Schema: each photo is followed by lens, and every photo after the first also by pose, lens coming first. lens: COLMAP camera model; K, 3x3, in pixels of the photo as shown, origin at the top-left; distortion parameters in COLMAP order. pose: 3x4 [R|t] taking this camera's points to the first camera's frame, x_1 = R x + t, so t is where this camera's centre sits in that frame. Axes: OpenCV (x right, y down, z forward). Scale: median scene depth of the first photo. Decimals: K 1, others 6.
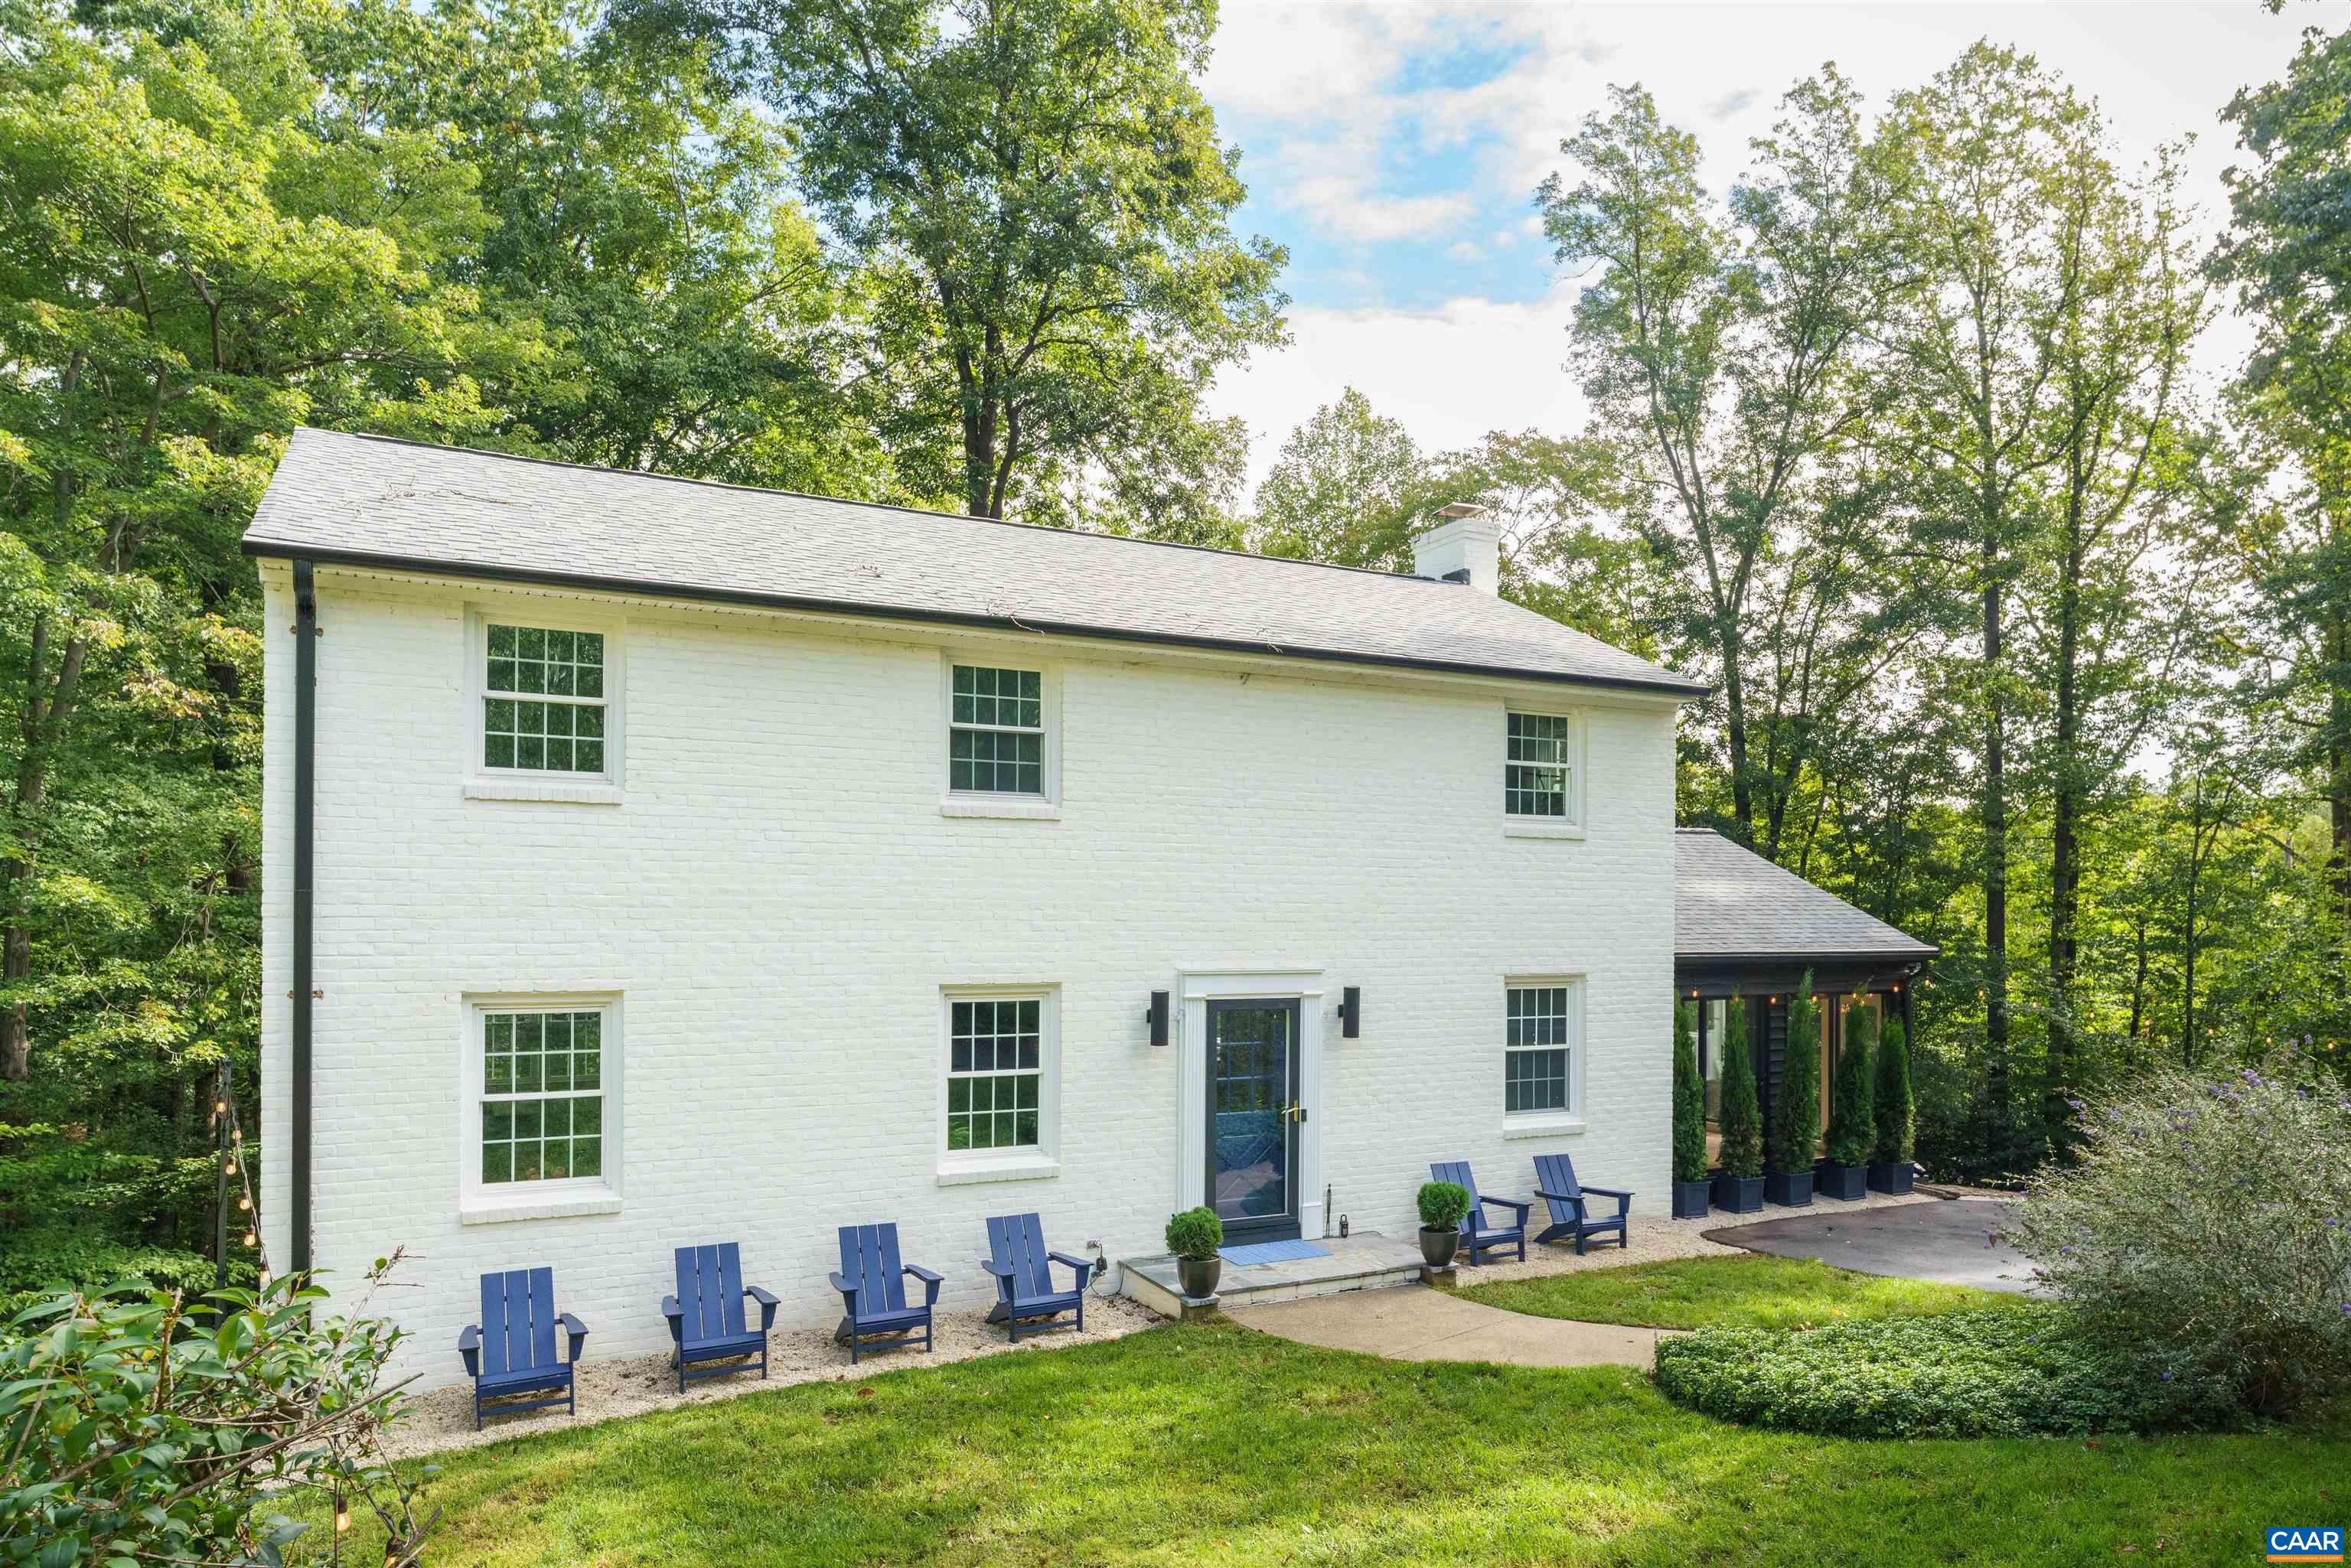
lens RADIAL K [[1579.7, 0, 1366.1], [0, 1579.7, 909.6], [0, 0, 1]] dist [0.002972, 0.002950]
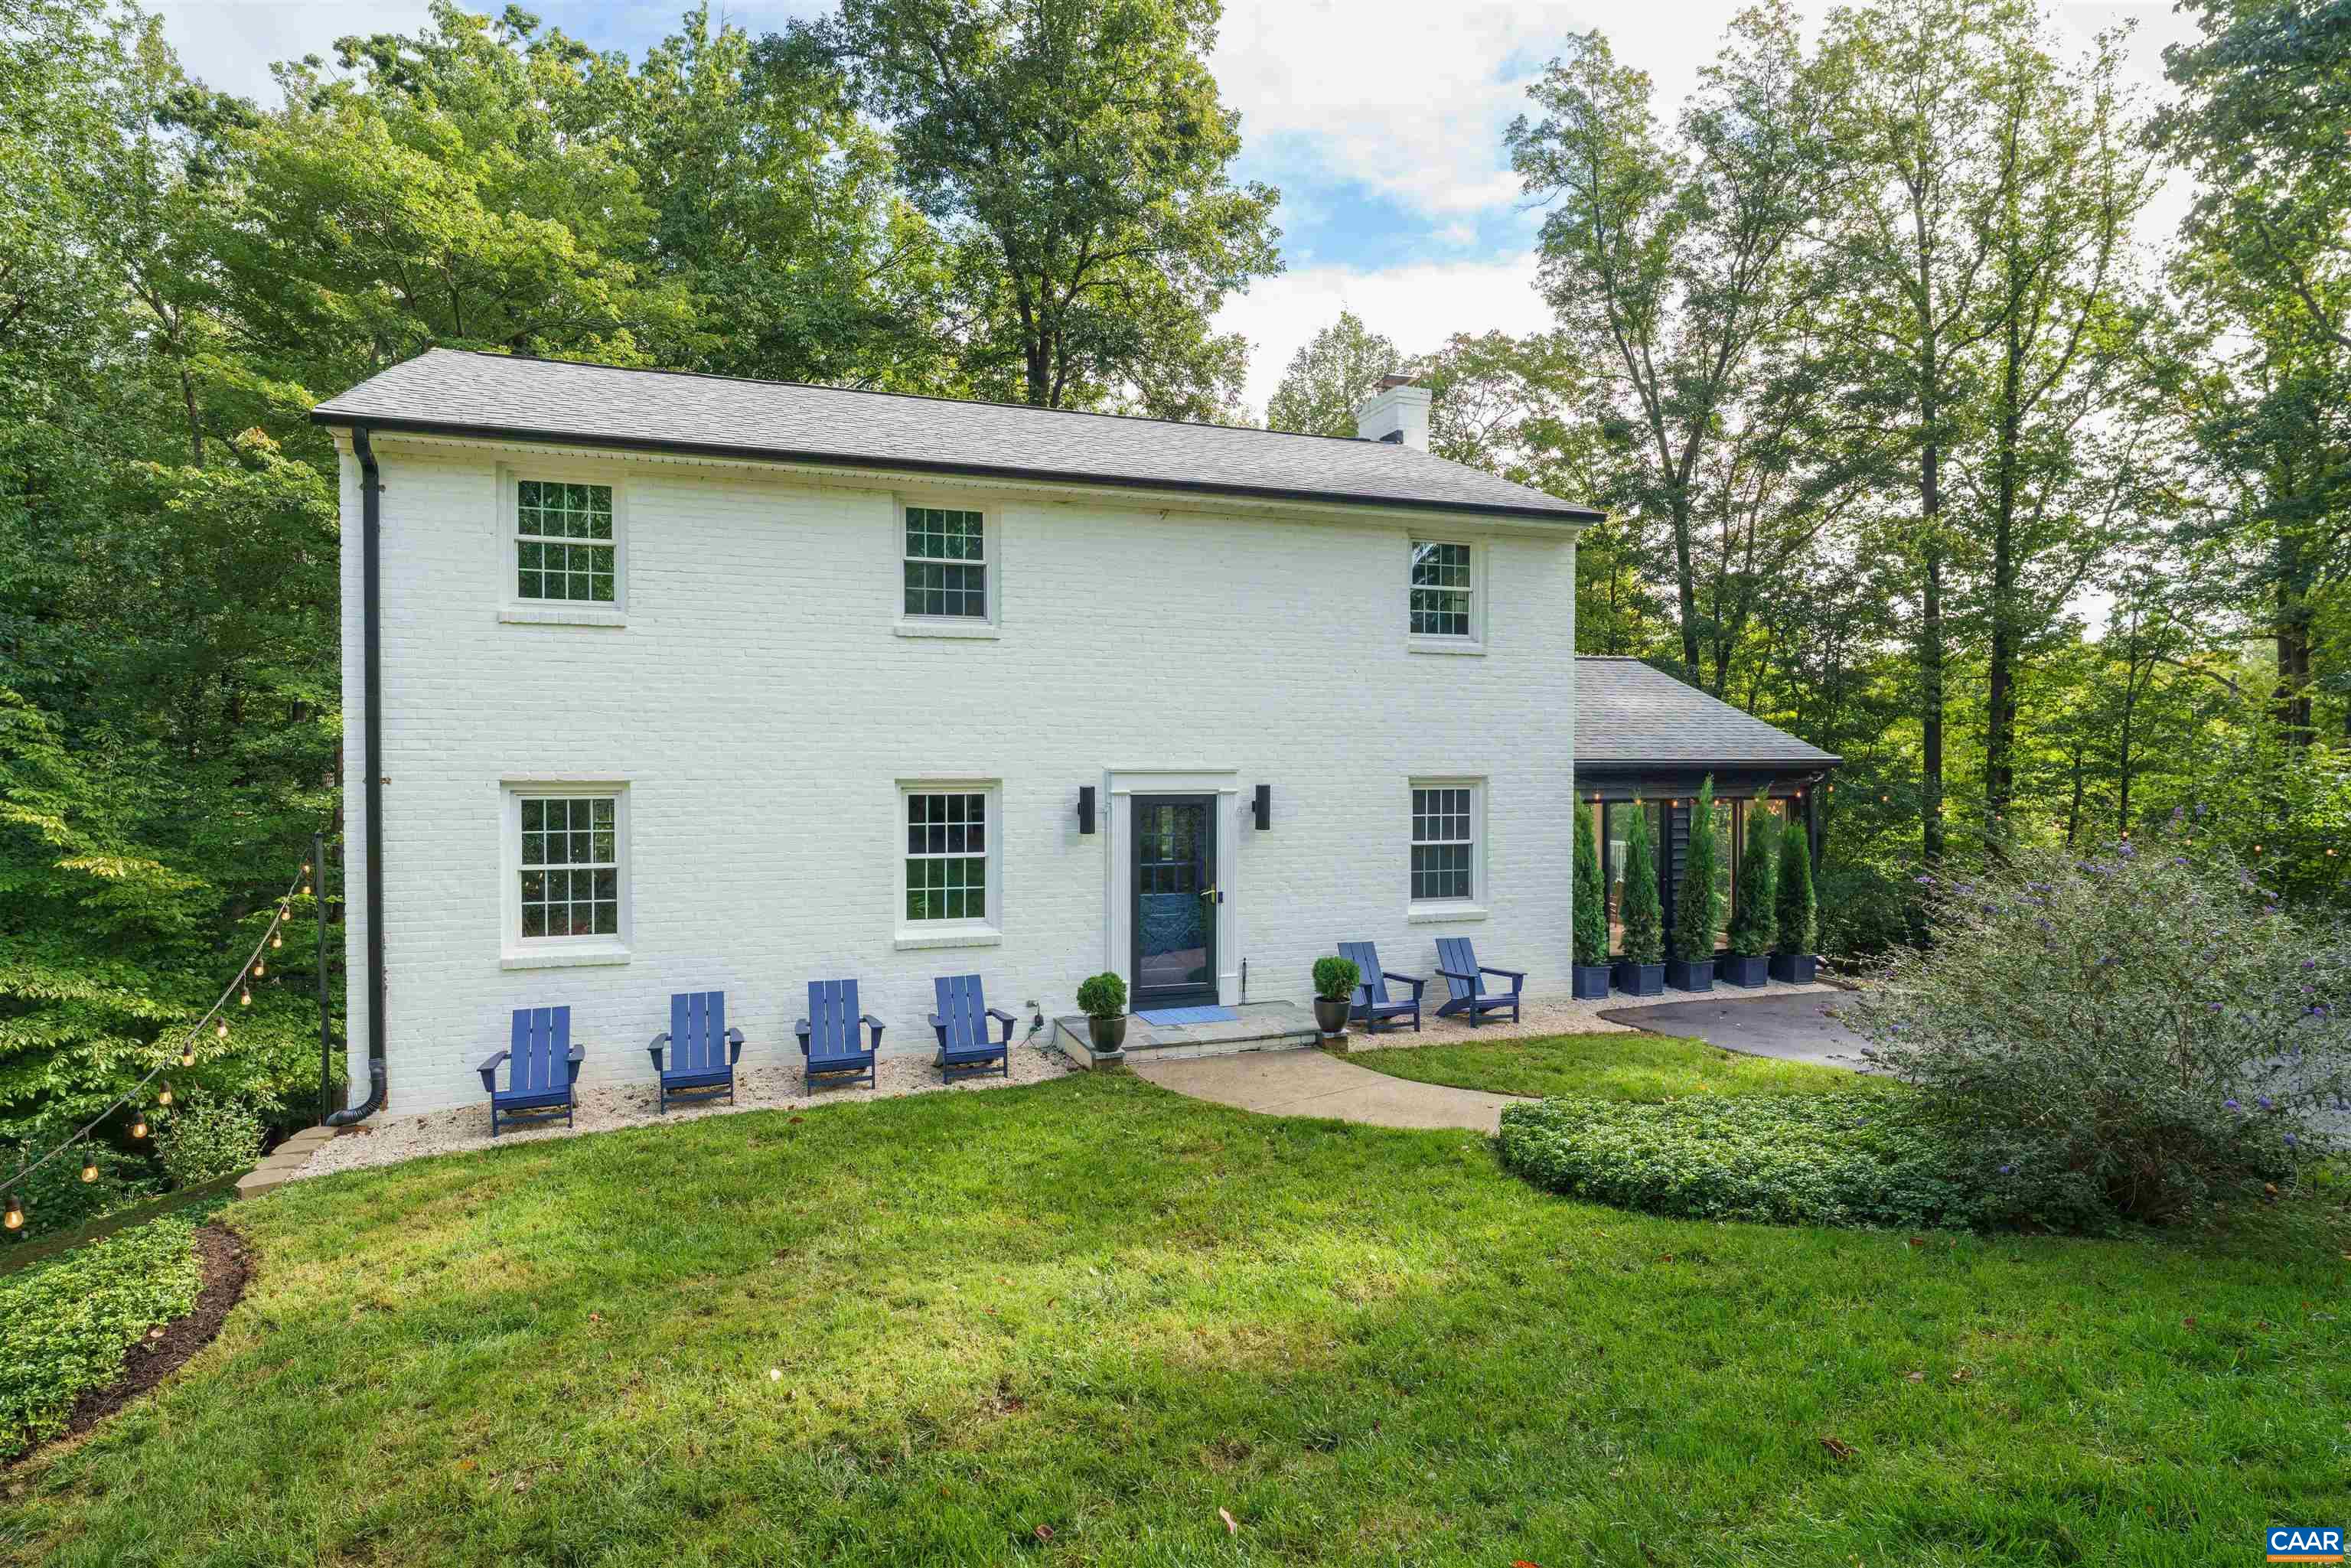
lens RADIAL K [[1233.0, 0, 1168.2], [0, 1233.0, 782.4], [0, 0, 1]] dist [0.001152, -0.000320]
pose [[0.982579, -0.003693, -0.185809, 0.063450], [0.007347, 0.999793, 0.018979, 0.021454], [0.185701, -0.020014, 0.982403, 0.085100]]
